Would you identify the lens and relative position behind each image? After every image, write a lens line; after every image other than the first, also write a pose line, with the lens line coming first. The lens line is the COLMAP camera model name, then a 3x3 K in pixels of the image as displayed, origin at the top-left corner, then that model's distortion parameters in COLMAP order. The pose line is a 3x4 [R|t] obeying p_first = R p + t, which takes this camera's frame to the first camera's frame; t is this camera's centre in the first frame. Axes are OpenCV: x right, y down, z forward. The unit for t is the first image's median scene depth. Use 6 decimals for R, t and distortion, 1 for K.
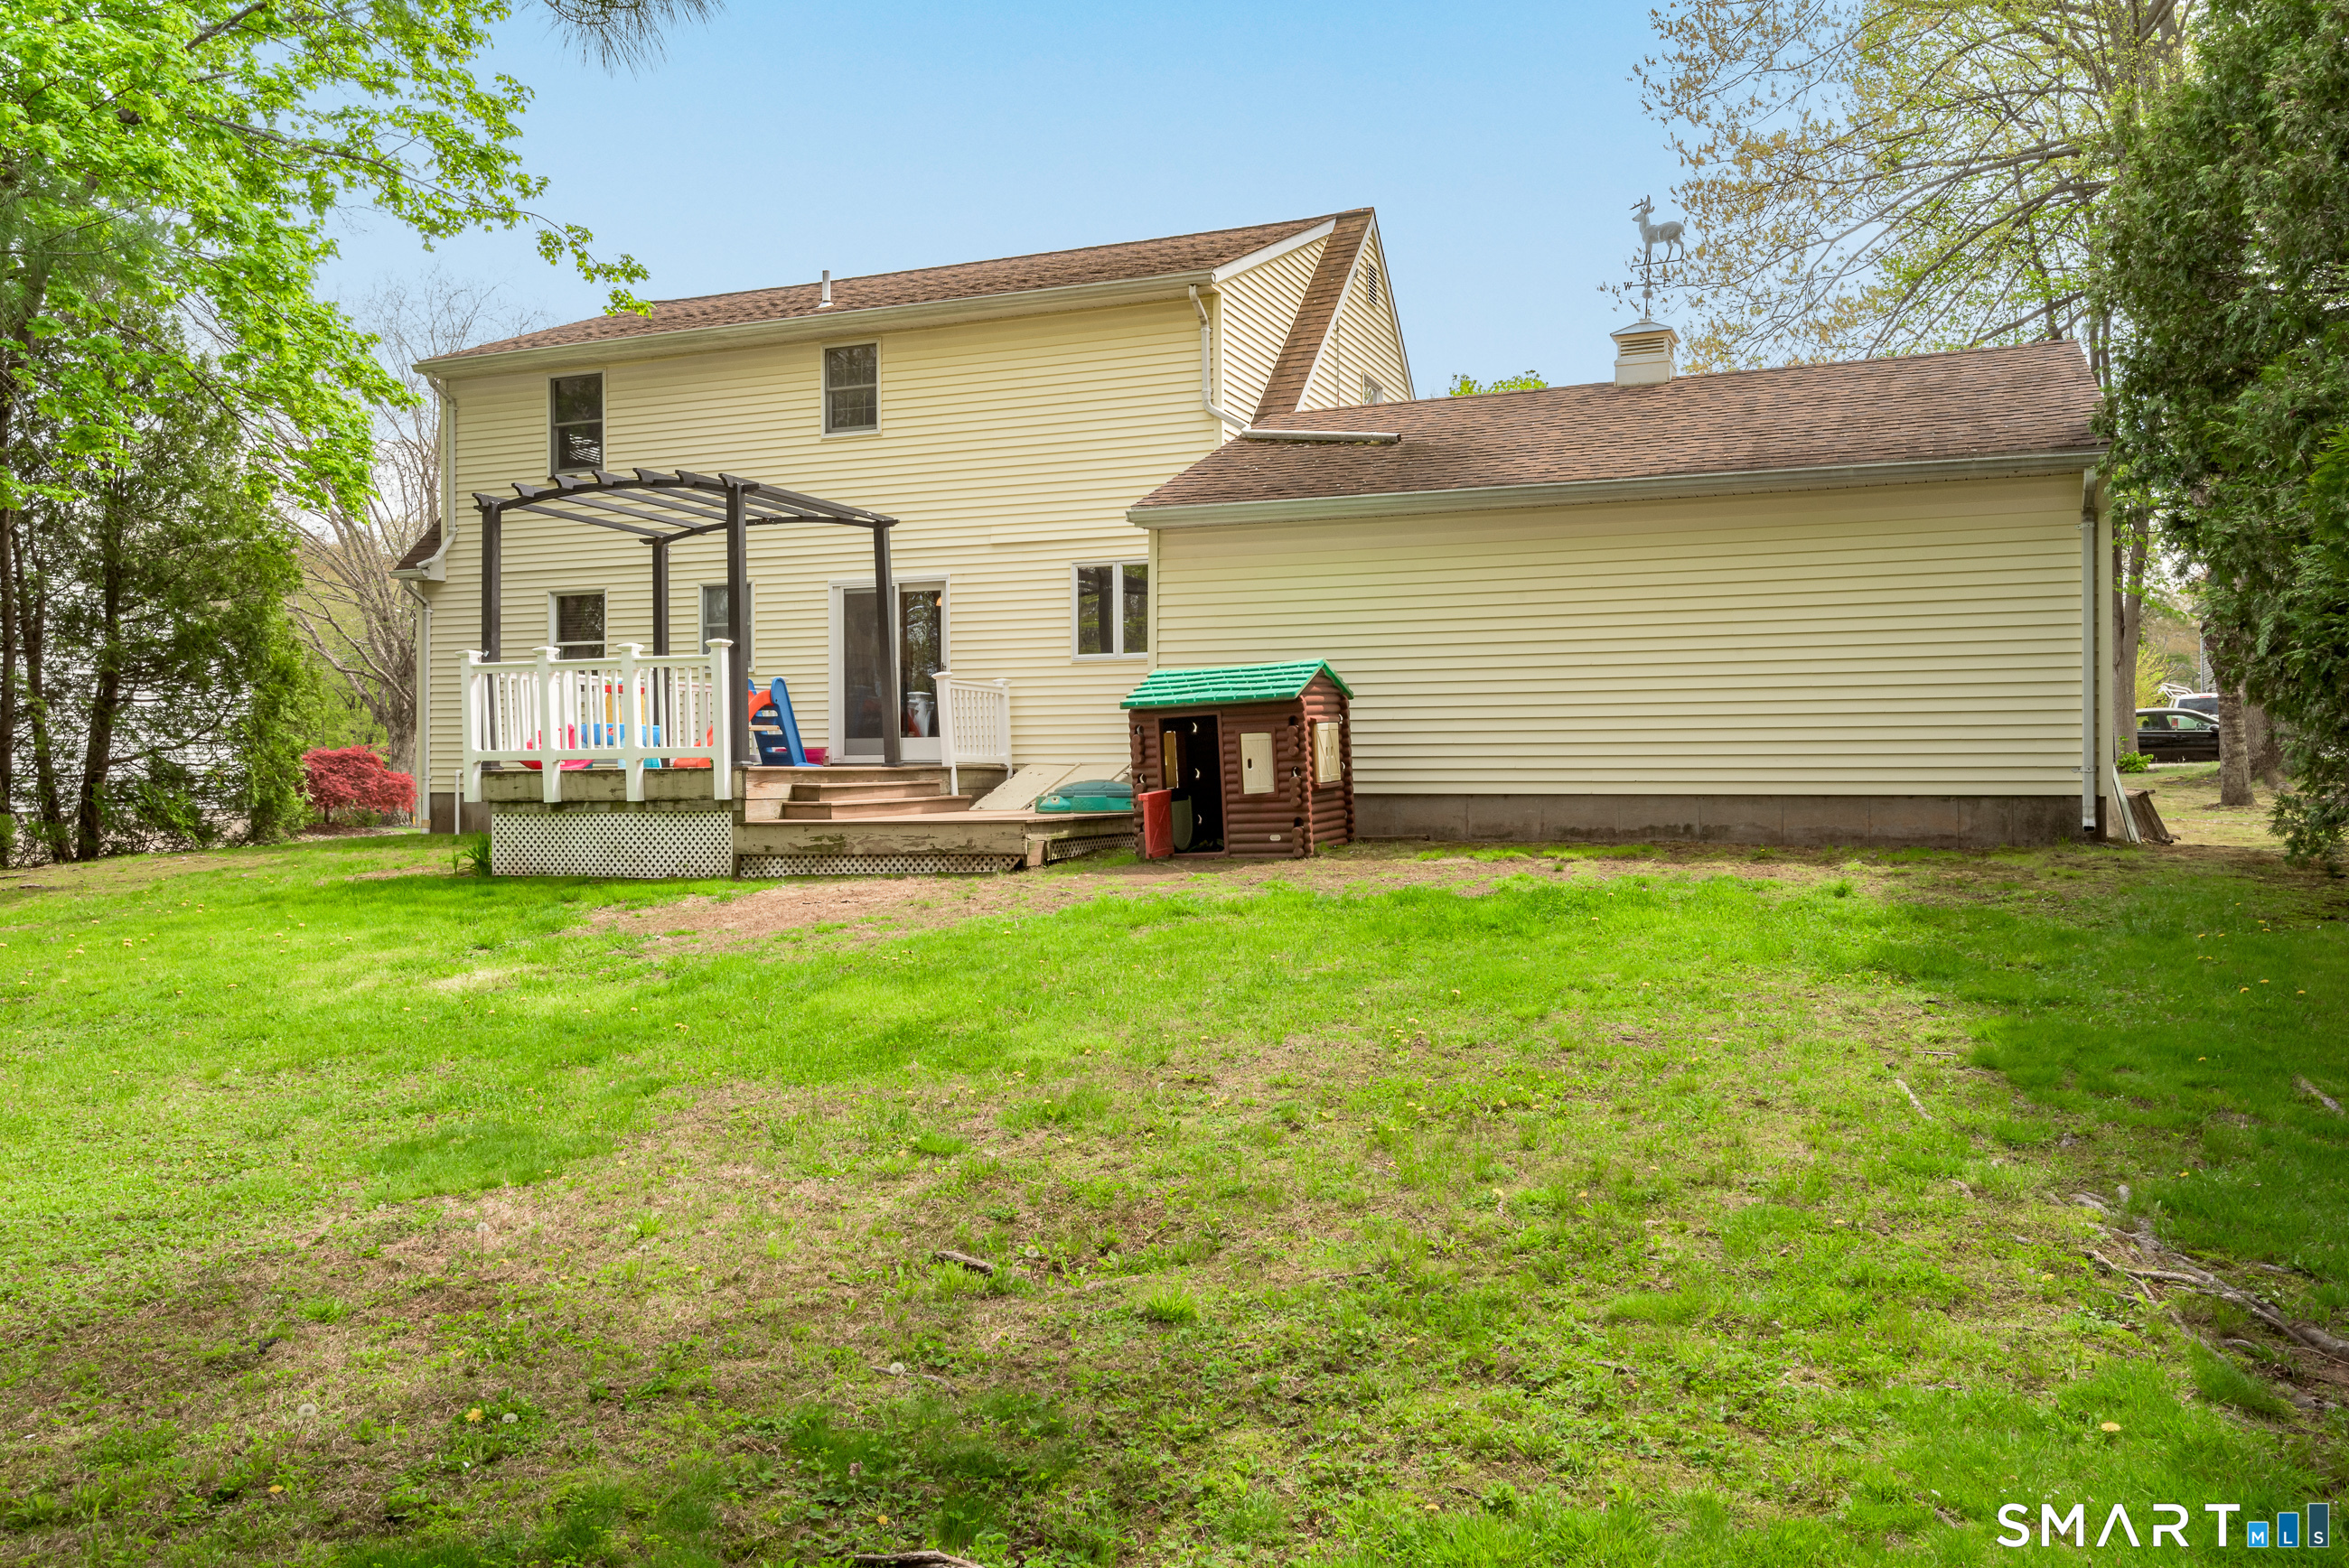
lens RADIAL K [[1769.4, 0, 1140.6], [0, 1769.4, 784.2], [0, 0, 1]] dist [0.060044, 0.000511]
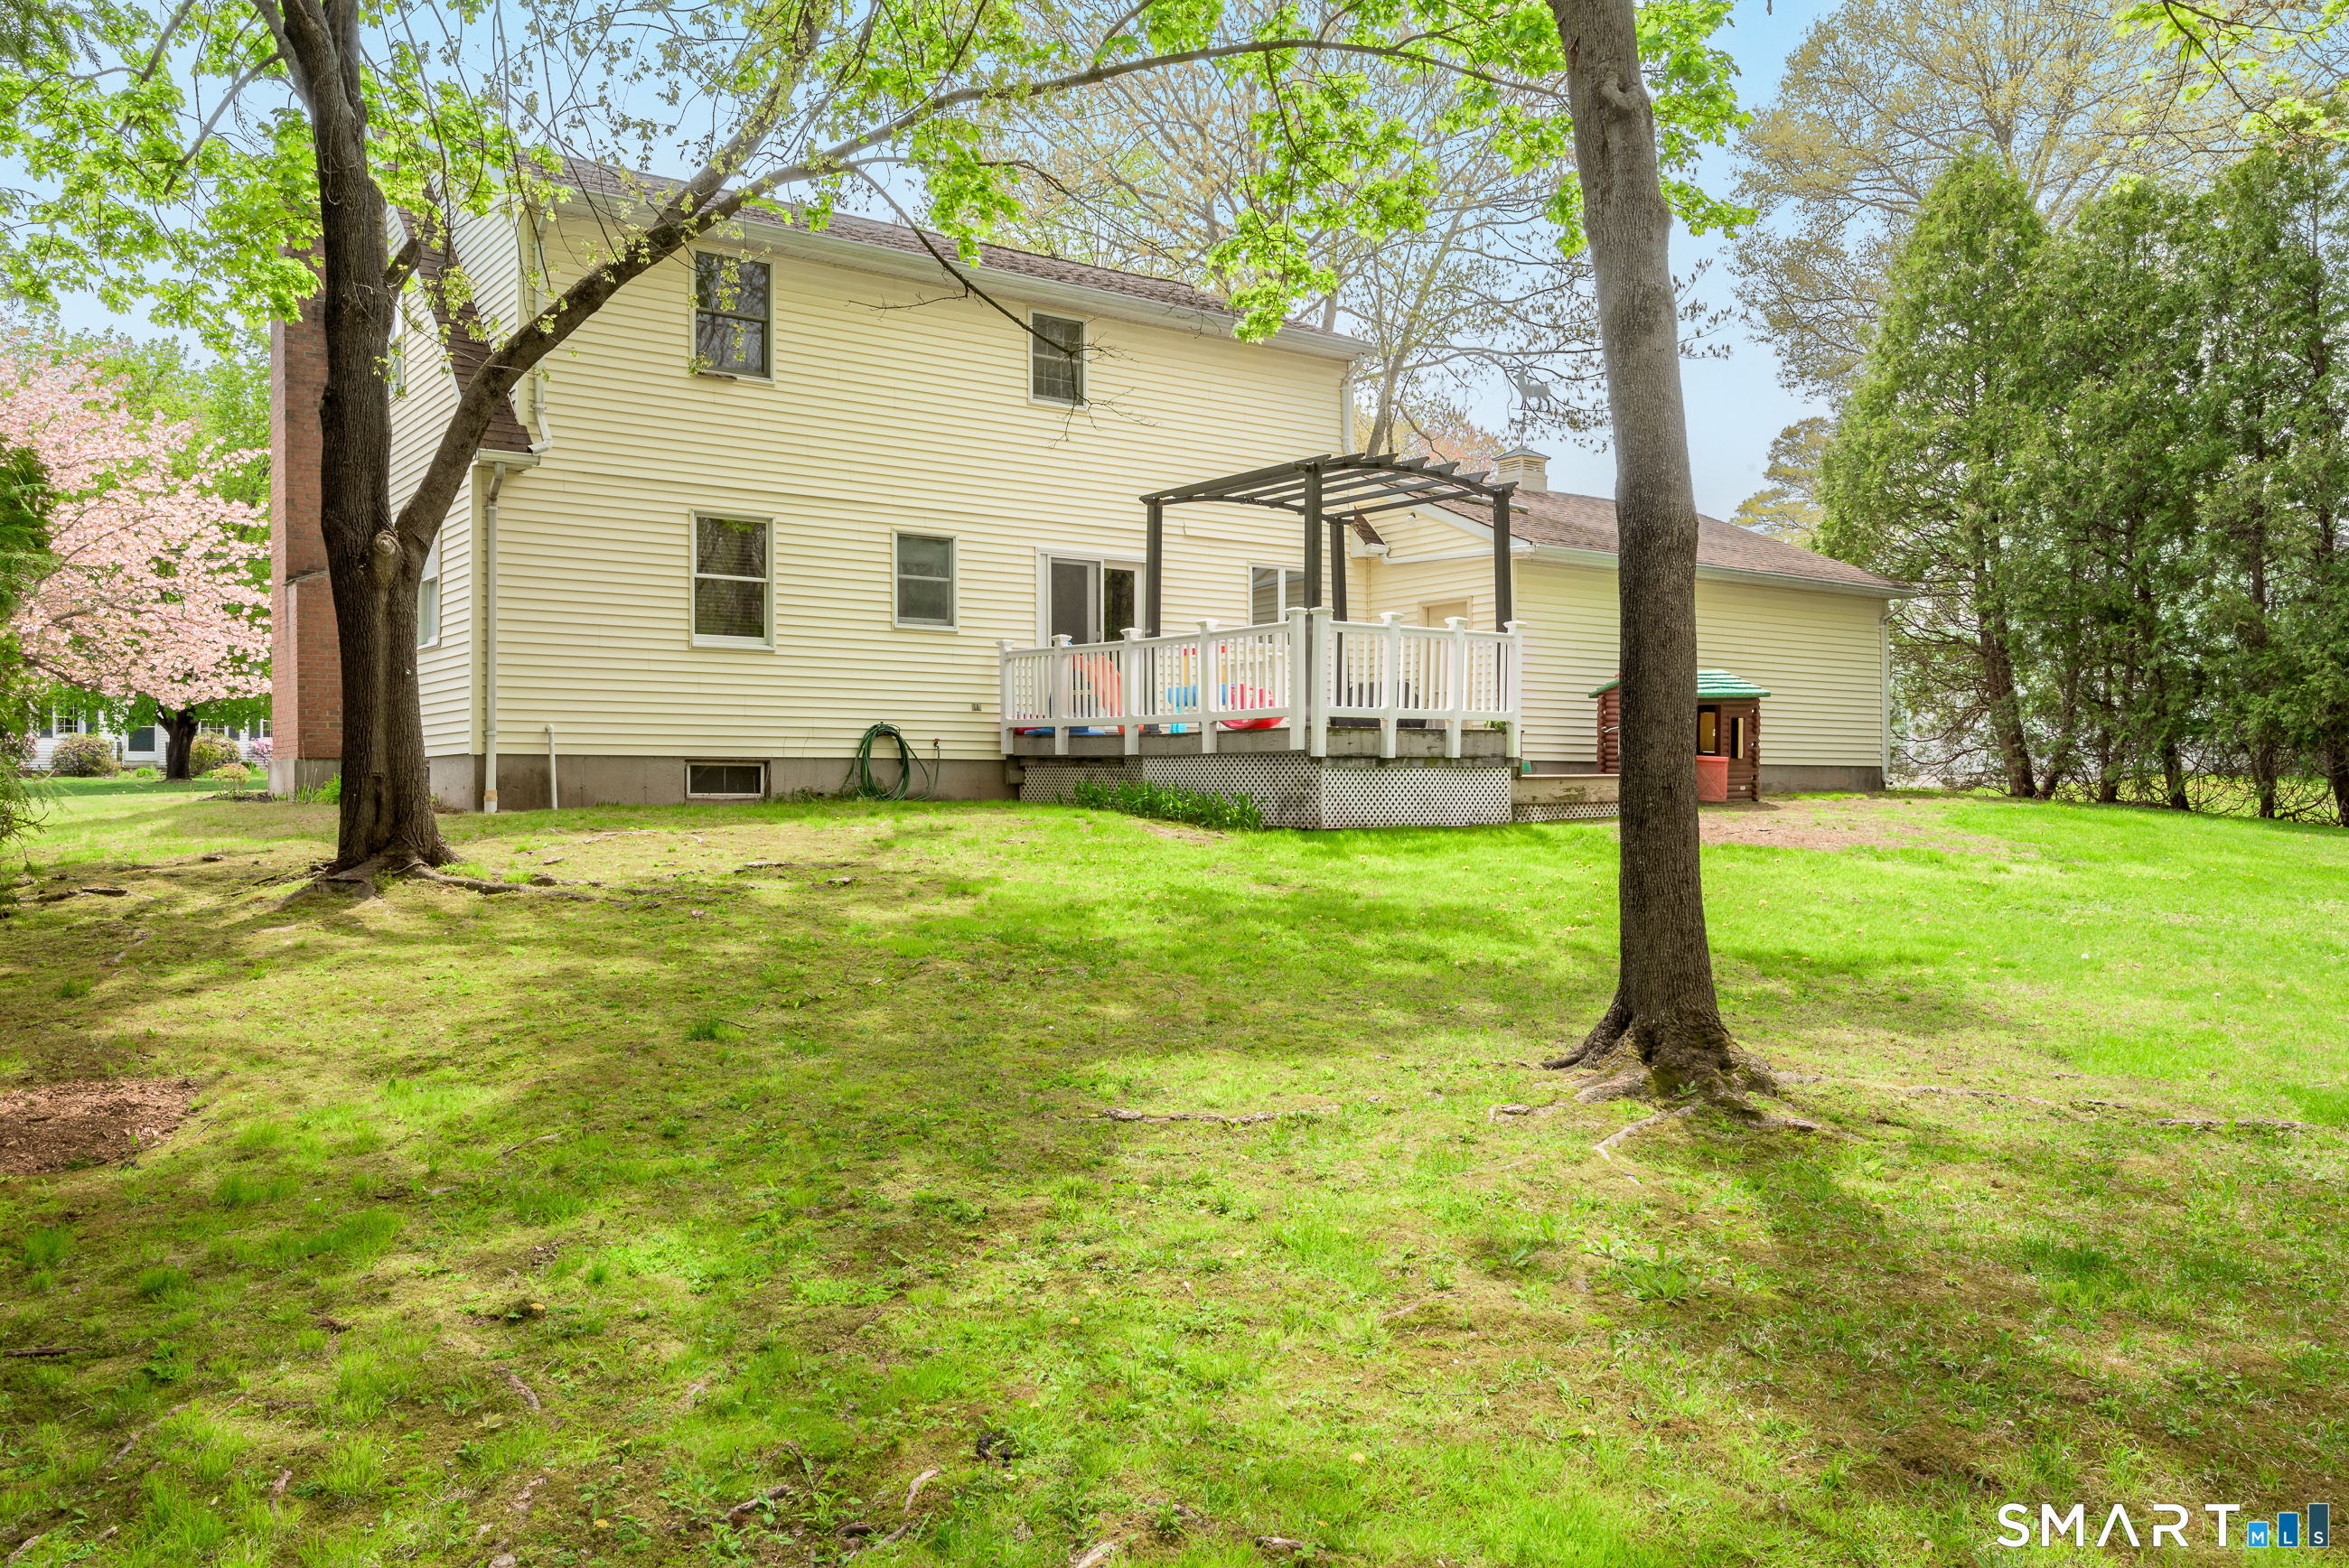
lens RADIAL K [[1769.4, 0, 1140.6], [0, 1769.4, 784.2], [0, 0, 1]] dist [0.060044, 0.000511]
pose [[0.536418, 0.004093, 0.843943, -1.167130], [-0.002289, 0.999992, -0.003396, 0.026699], [-0.843949, -0.000110, 0.536423, 0.493428]]
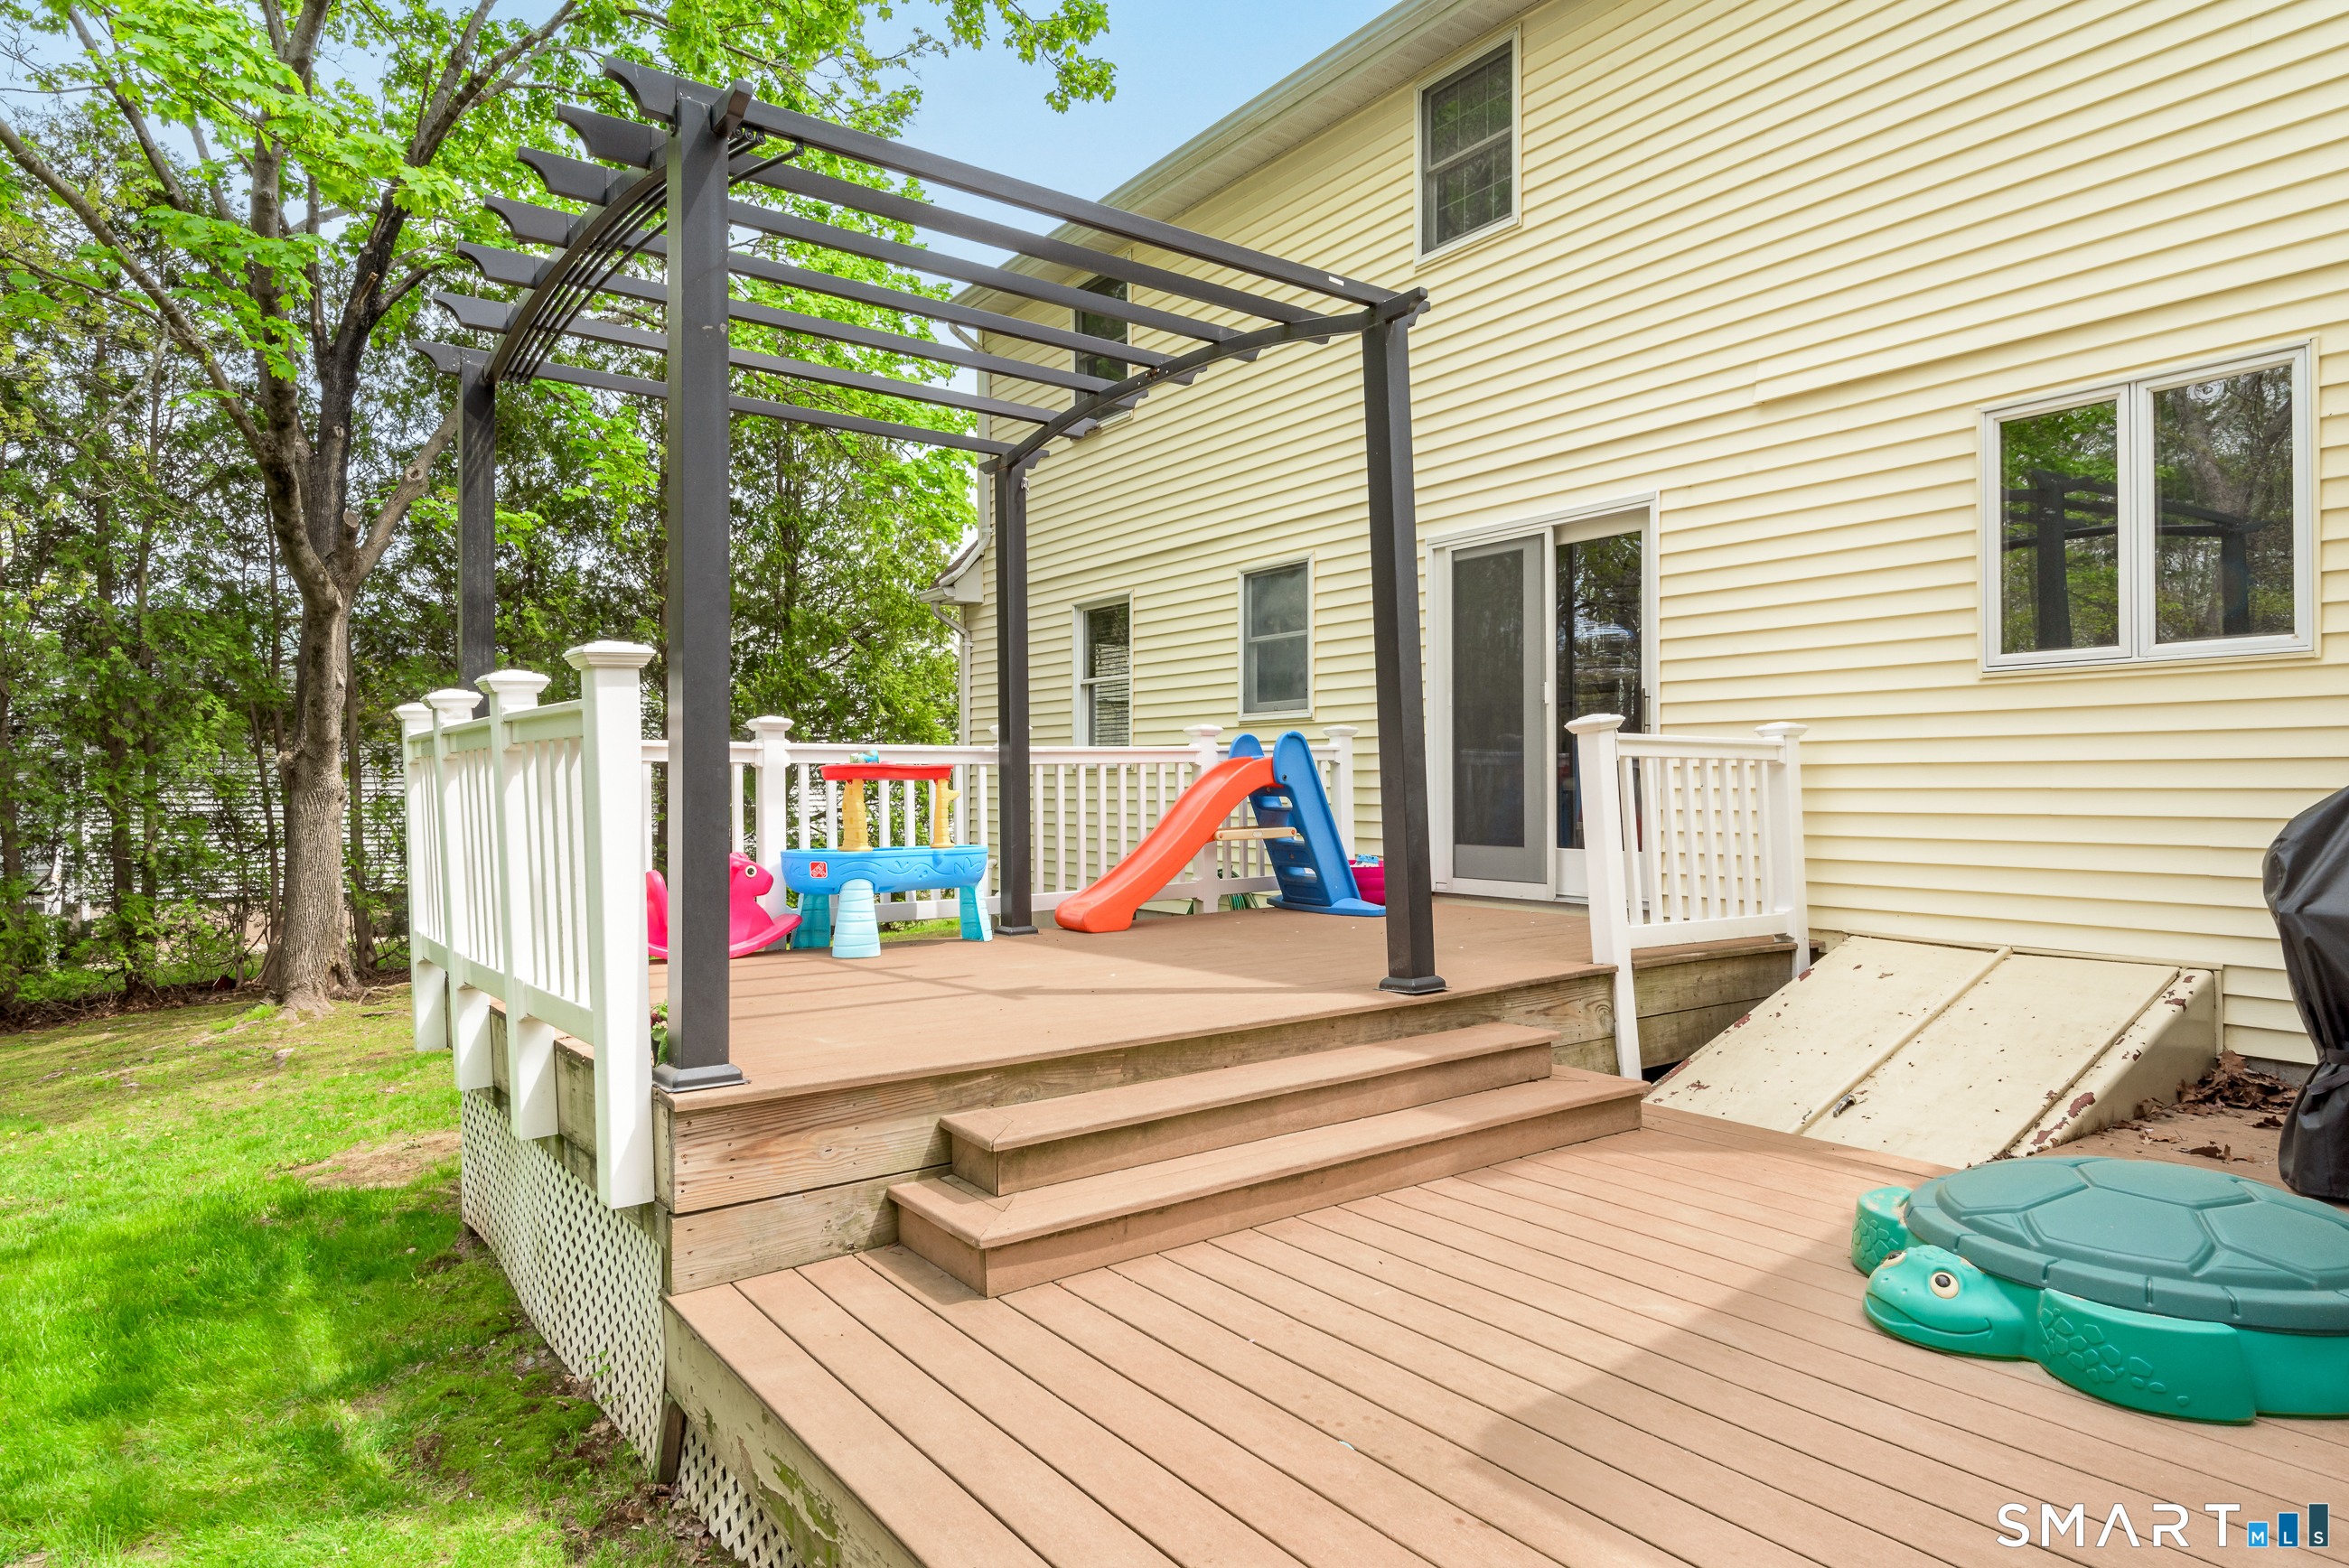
lens RADIAL K [[1367.8, 0, 1174.5], [0, 1367.8, 784.0], [0, 0, 1]] dist [0.032397, -0.000053]
pose [[0.858276, 0.001781, -0.513185, -0.039651], [-0.002919, 0.999995, -0.001412, -0.050651], [0.513180, 0.002710, 0.858277, 0.739859]]
